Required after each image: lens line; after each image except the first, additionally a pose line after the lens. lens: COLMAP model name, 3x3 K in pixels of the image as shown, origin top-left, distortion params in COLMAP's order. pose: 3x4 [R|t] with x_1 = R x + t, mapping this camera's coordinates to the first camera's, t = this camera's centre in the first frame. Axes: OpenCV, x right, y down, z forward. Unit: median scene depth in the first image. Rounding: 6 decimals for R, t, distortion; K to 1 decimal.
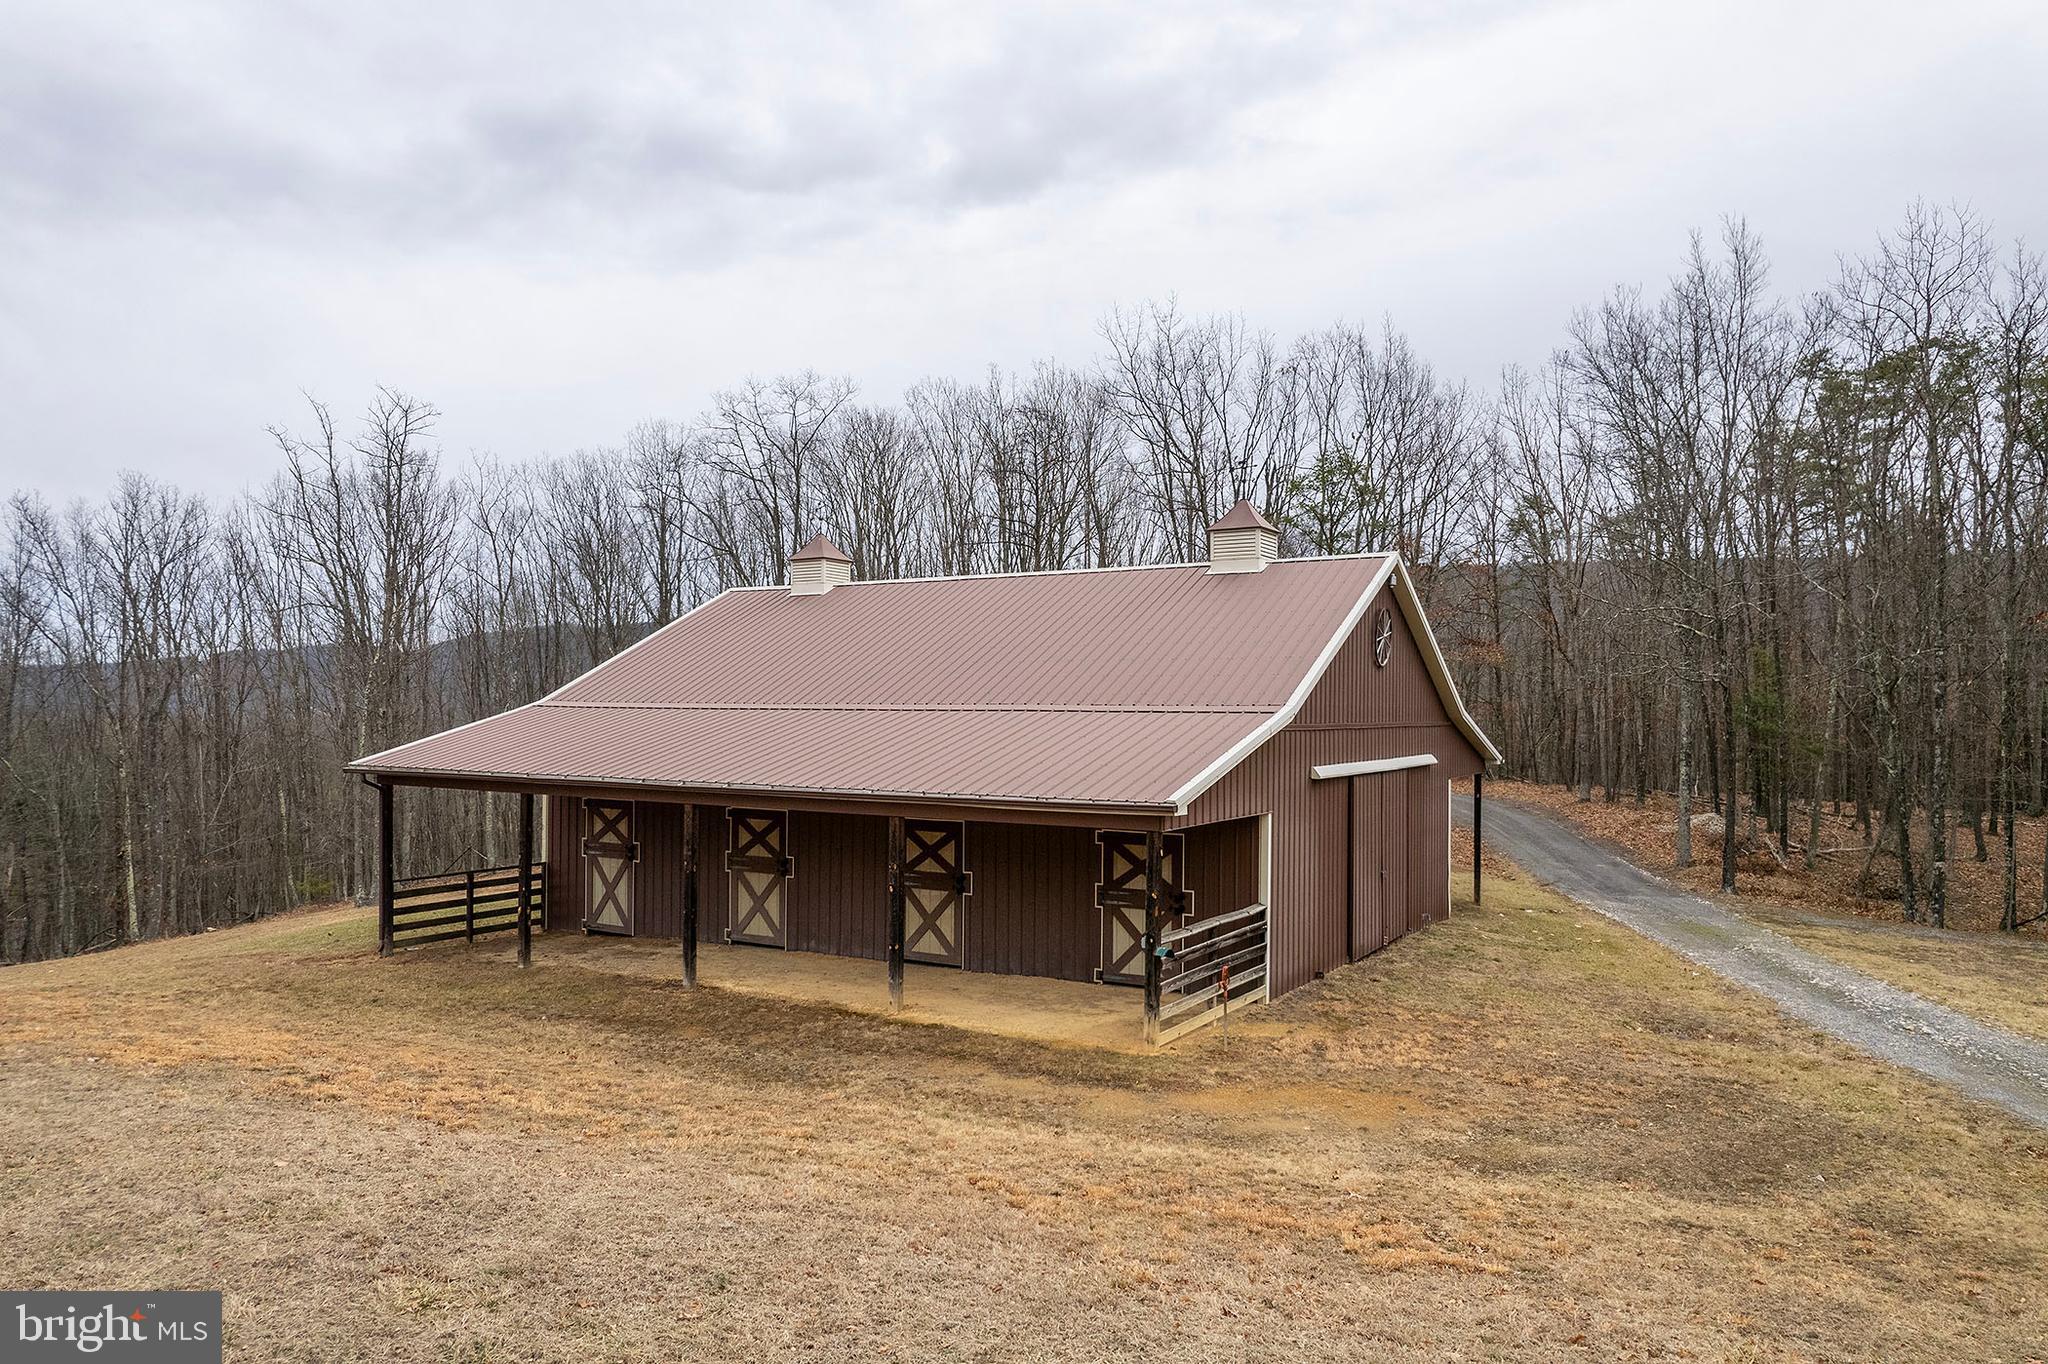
lens RADIAL K [[1372.3, 0, 1009.8], [0, 1372.3, 688.3], [0, 0, 1]] dist [0.023688, 0.008308]
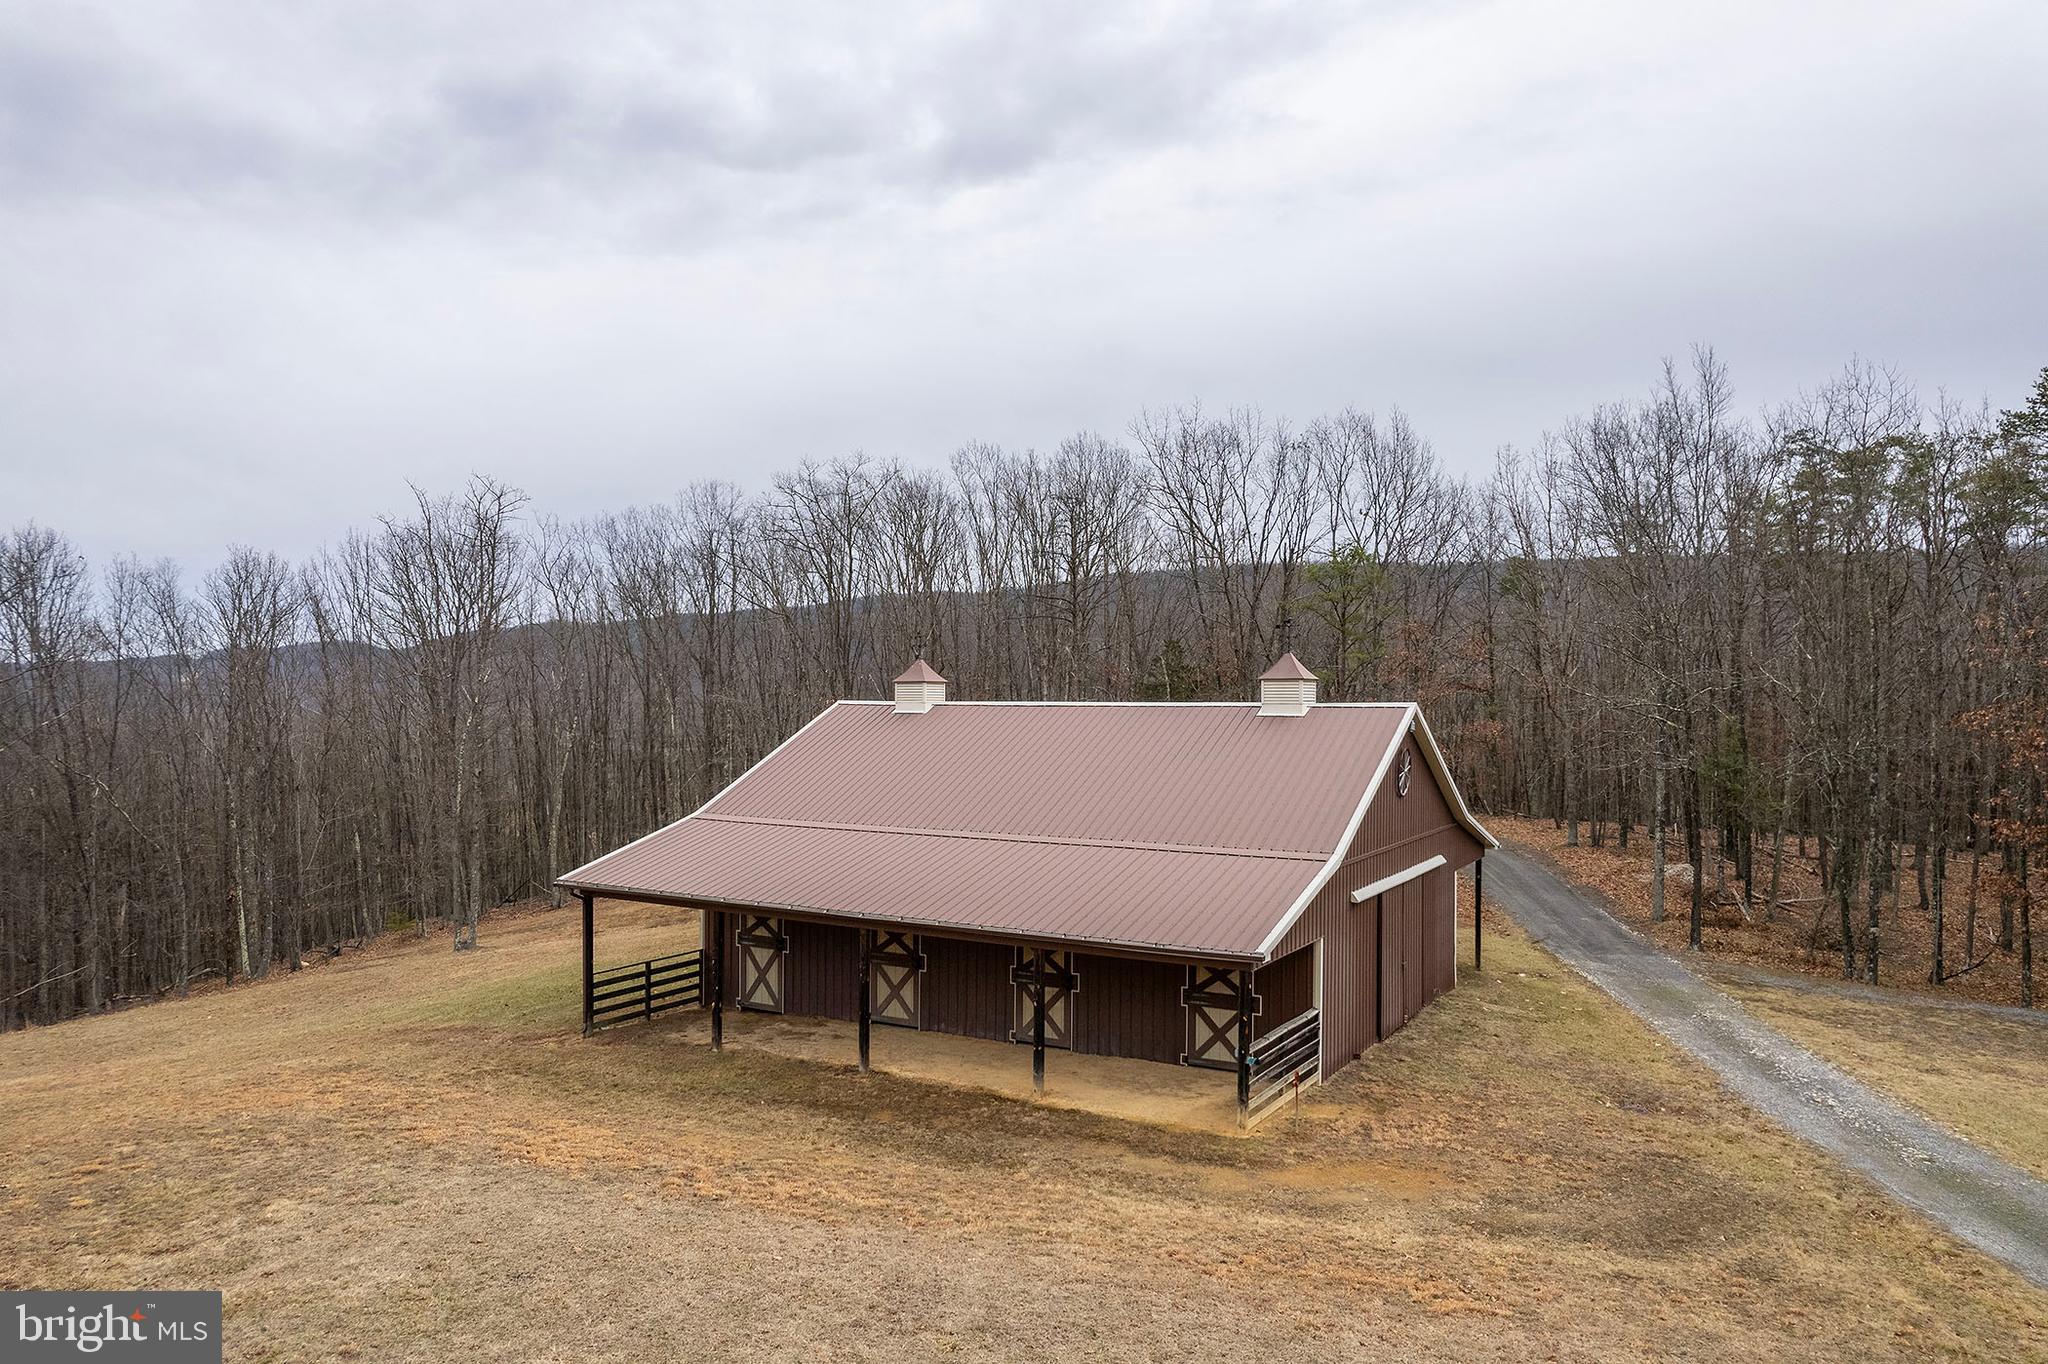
lens RADIAL K [[1396.1, 0, 1024.0], [0, 1396.1, 682.0], [0, 0, 1]] dist [0.044128, 0.000084]
pose [[0.999799, -0.000792, 0.020053, -0.116678], [0.000699, 0.999989, 0.004636, -0.155689], [-0.020057, -0.004622, 0.999788, -0.308358]]
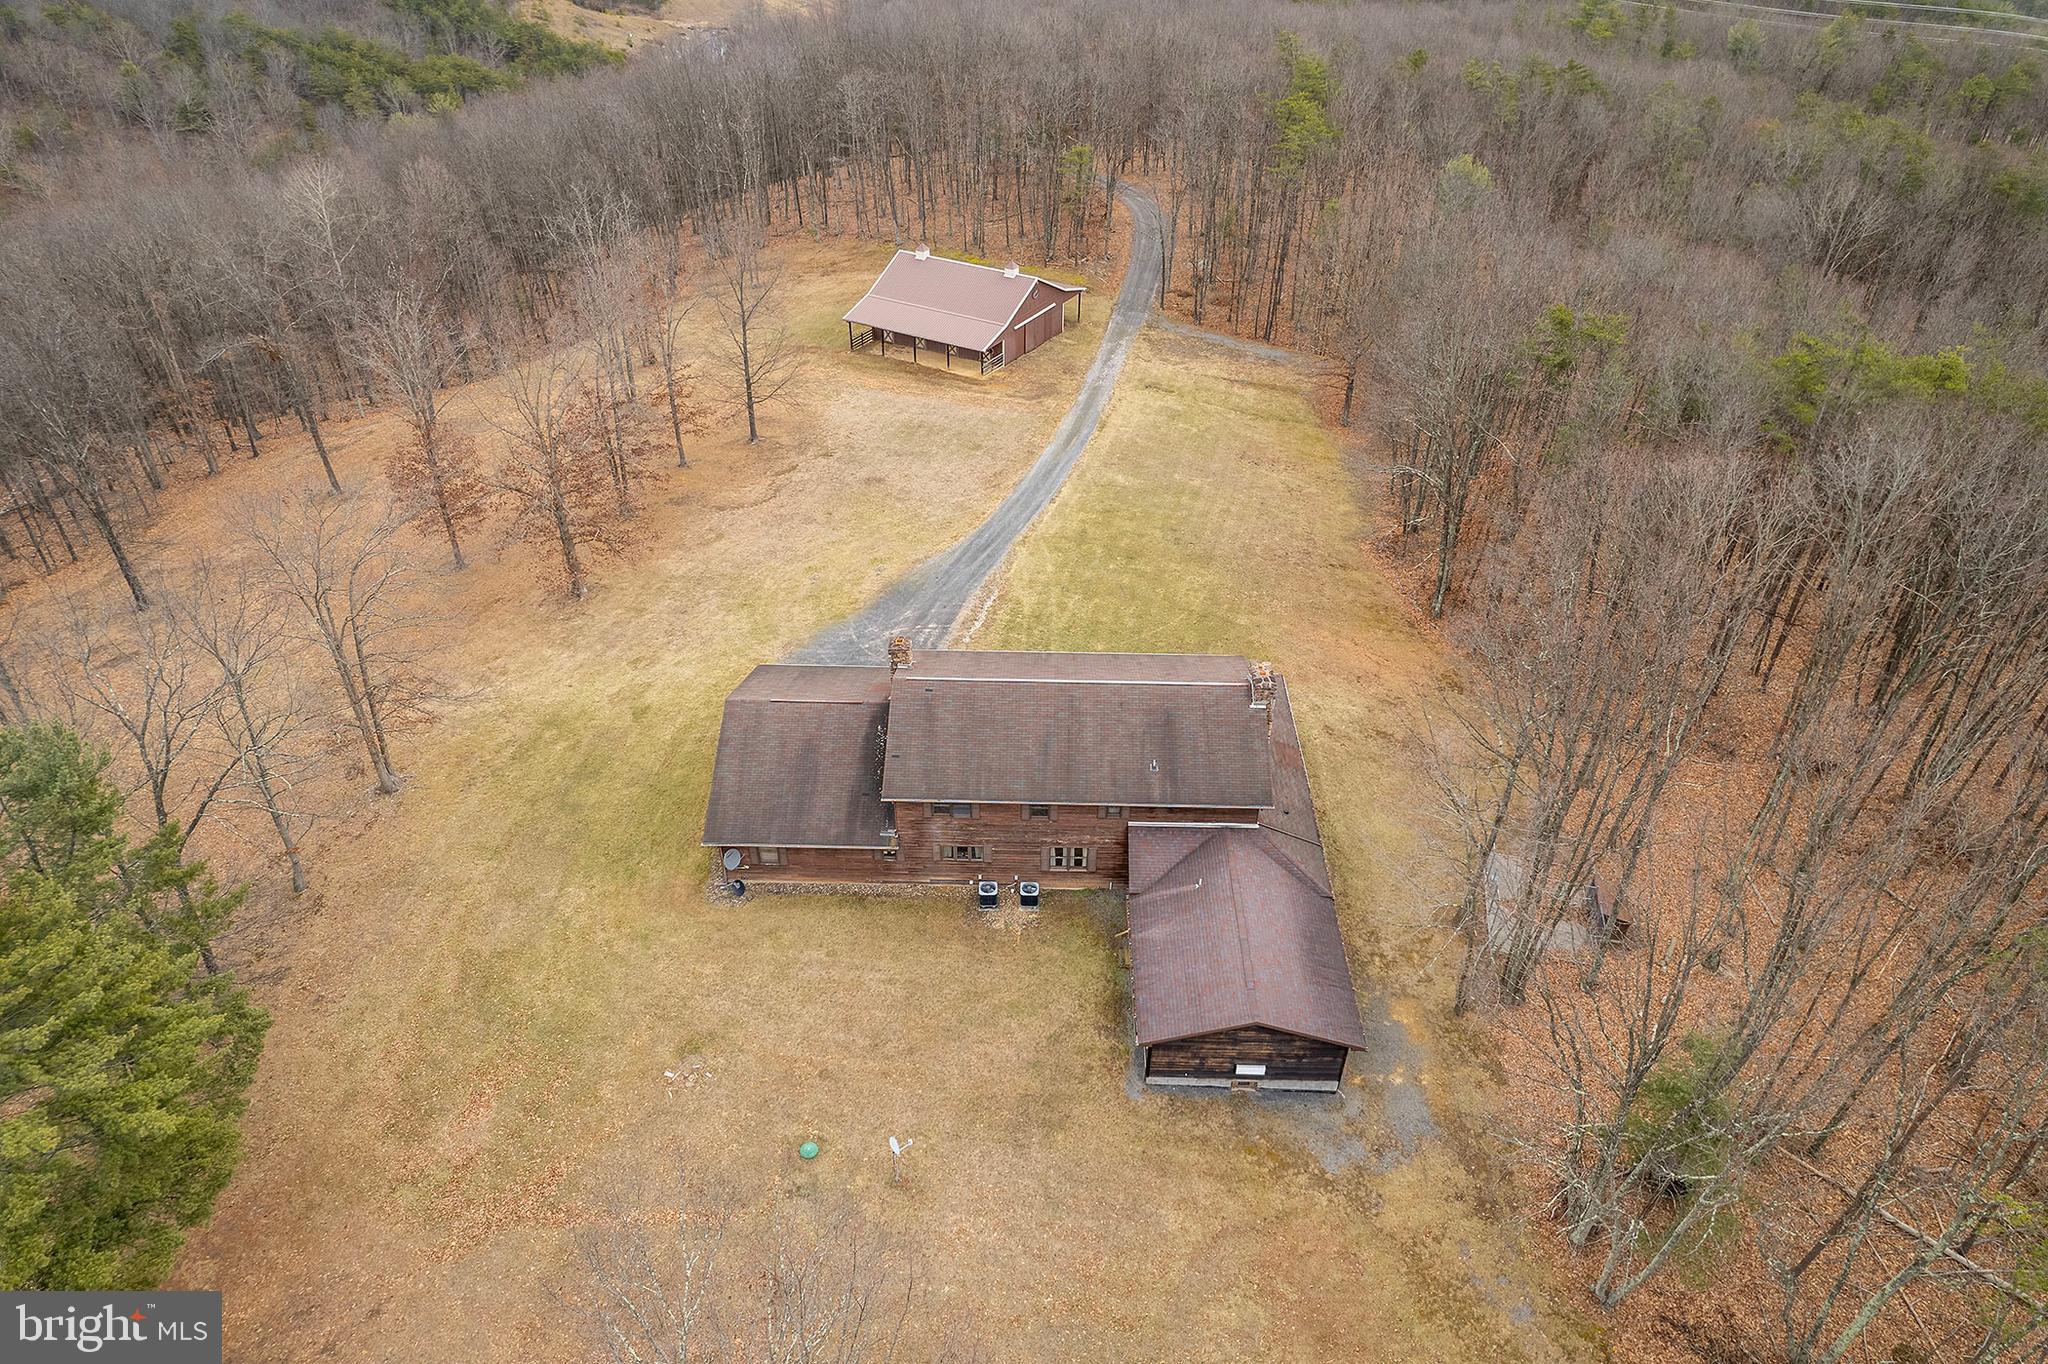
lens RADIAL K [[1266.7, 0, 996.4], [0, 1266.7, 692.1], [0, 0, 1]] dist [-0.056290, 0.000621]
pose [[0.999738, -0.002808, -0.022728, 0.275792], [0.015953, 0.797421, 0.603212, -2.114043], [0.016431, -0.603416, 0.797257, -4.619889]]
